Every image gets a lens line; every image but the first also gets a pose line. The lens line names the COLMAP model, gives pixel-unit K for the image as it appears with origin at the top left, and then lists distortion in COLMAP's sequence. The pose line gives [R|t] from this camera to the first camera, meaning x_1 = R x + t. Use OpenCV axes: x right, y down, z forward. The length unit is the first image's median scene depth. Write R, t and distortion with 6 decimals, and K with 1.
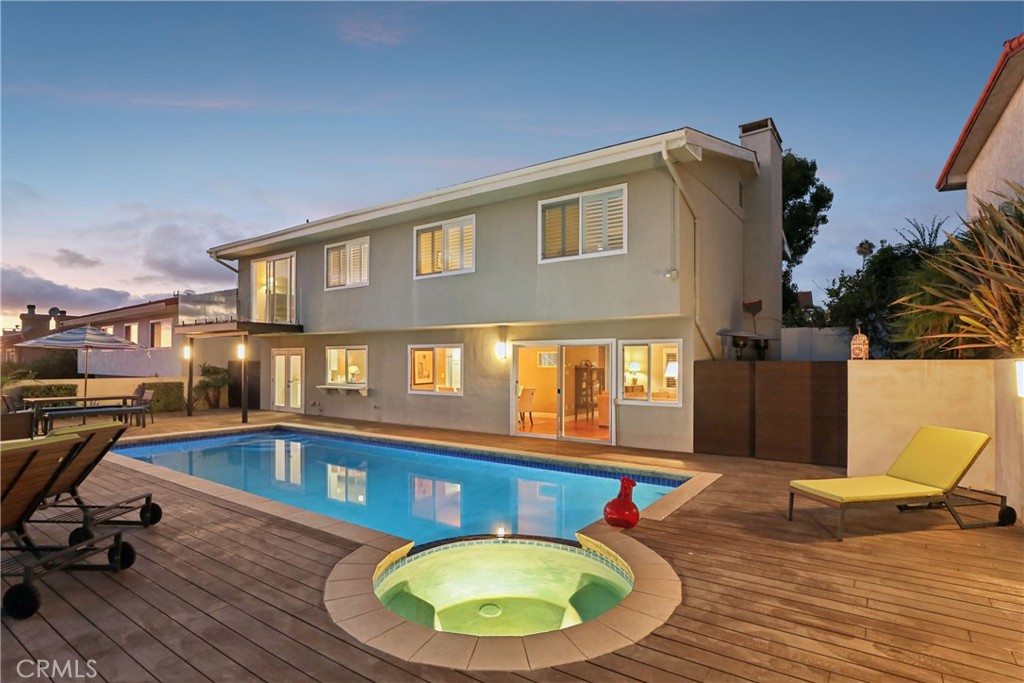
lens RADIAL K [[501.5, 0, 533.7], [0, 501.5, 359.2], [0, 0, 1]] dist [-0.022135, 0.001945]
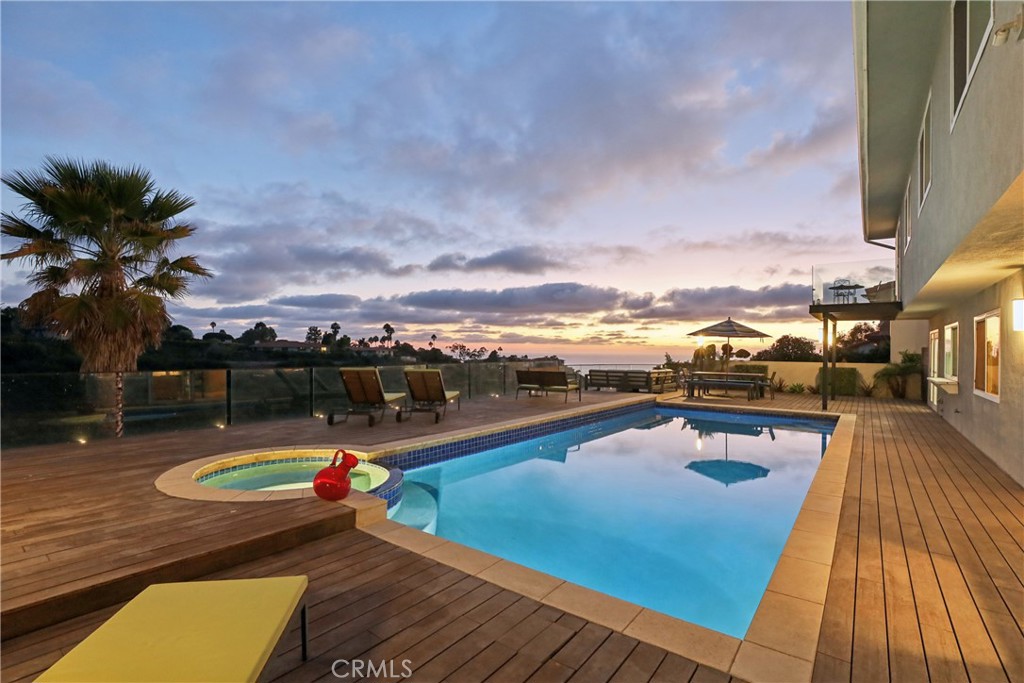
lens RADIAL K [[477.5, 0, 510.4], [0, 477.5, 345.9], [0, 0, 1]] dist [-0.014067, 0.000670]
pose [[-0.062615, -0.008727, -0.998000, 0.466787], [-0.002512, 0.999960, -0.008586, 0.021871], [0.998035, 0.001969, -0.062635, 0.606635]]
